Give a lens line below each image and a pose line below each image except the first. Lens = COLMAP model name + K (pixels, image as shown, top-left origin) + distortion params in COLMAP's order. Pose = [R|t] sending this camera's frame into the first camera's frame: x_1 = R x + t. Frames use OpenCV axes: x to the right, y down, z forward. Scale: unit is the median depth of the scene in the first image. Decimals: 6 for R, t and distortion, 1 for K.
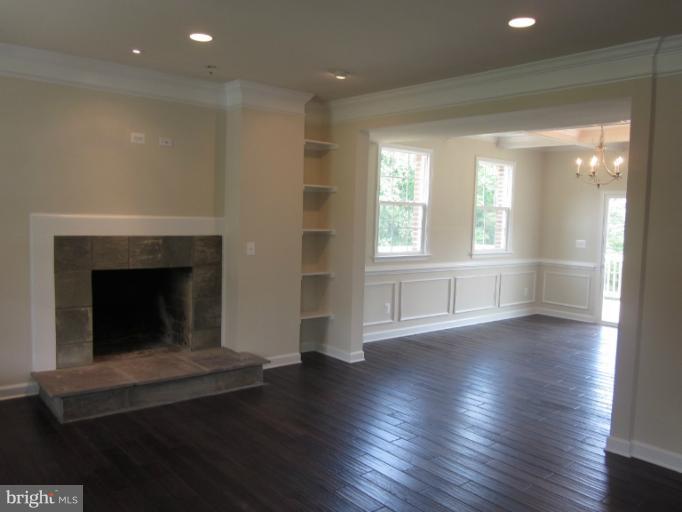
lens RADIAL K [[554.5, 0, 338.5], [0, 554.5, 258.1], [0, 0, 1]] dist [-0.039539, 0.019504]
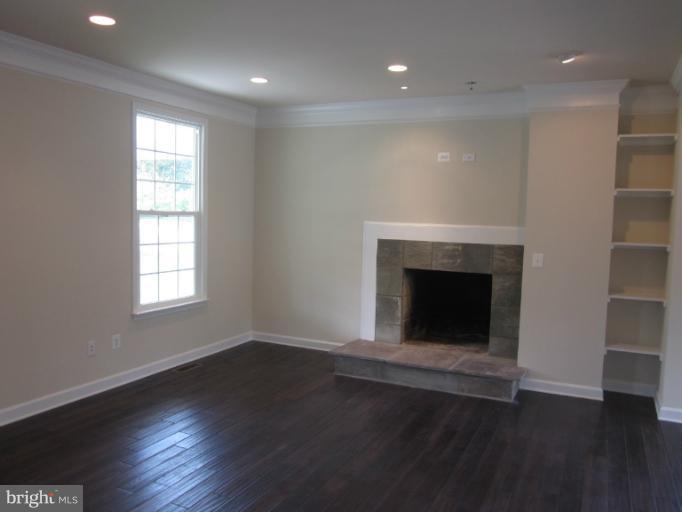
lens RADIAL K [[554.5, 0, 341.3], [0, 554.5, 256.0], [0, 0, 1]] dist [-0.039539, 0.019504]
pose [[0.432200, 0.048280, -0.900484, 0.569371], [-0.084592, 0.996333, 0.012818, -0.008290], [0.897801, 0.070634, 0.434700, 0.306500]]
